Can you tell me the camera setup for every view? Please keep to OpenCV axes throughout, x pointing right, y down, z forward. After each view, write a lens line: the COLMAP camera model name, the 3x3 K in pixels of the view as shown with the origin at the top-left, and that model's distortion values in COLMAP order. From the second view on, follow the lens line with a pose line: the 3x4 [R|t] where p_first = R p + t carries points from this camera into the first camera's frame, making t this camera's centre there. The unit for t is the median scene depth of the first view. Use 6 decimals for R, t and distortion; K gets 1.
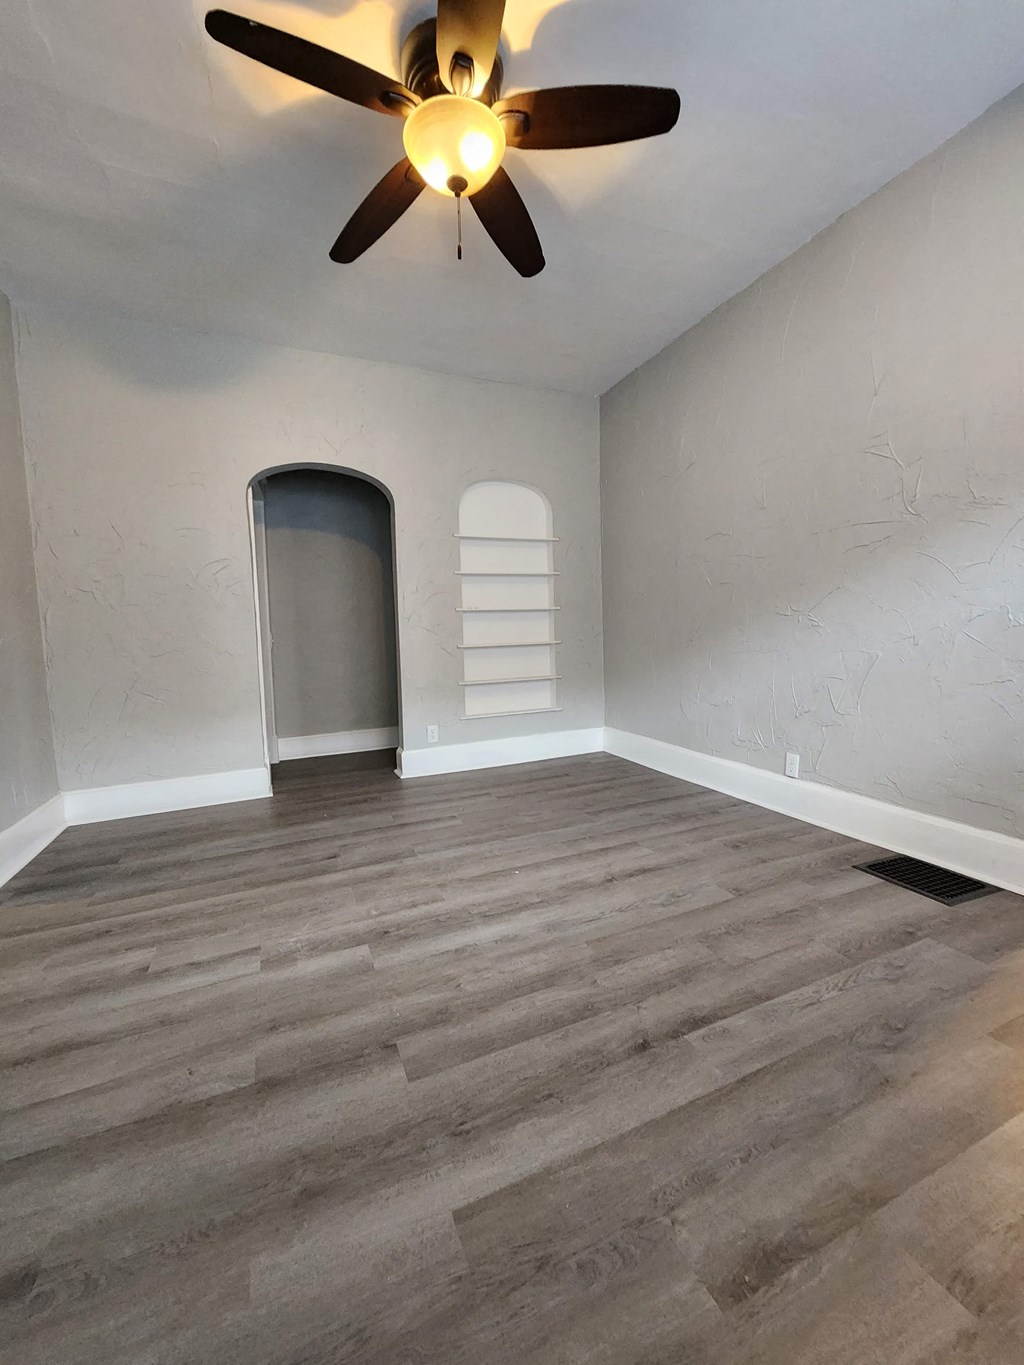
lens RADIAL K [[556.5, 0, 509.3], [0, 556.5, 680.5], [0, 0, 1]] dist [0.001674, -0.001562]
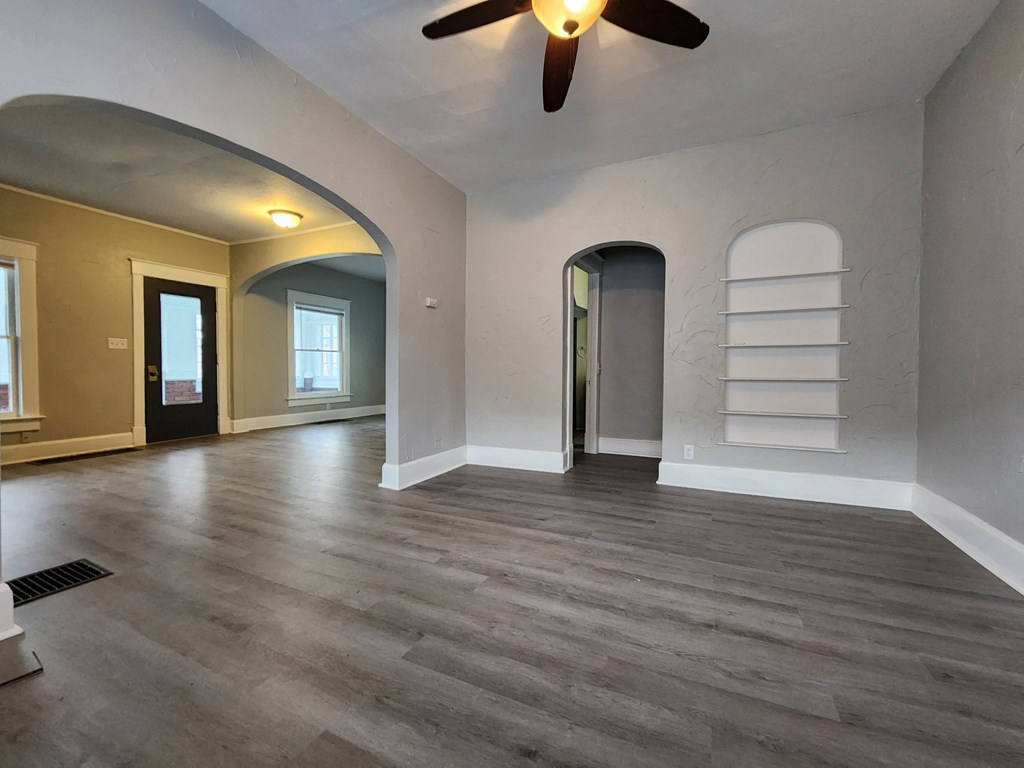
lens RADIAL K [[417.5, 0, 511.1], [0, 417.5, 375.4], [0, 0, 1]] dist [0.001674, -0.001562]
pose [[0.658177, 0.044004, -0.751576, 0.602649], [-0.089355, 0.995800, -0.019947, -0.029319], [0.747542, 0.080286, 0.659345, 0.304618]]
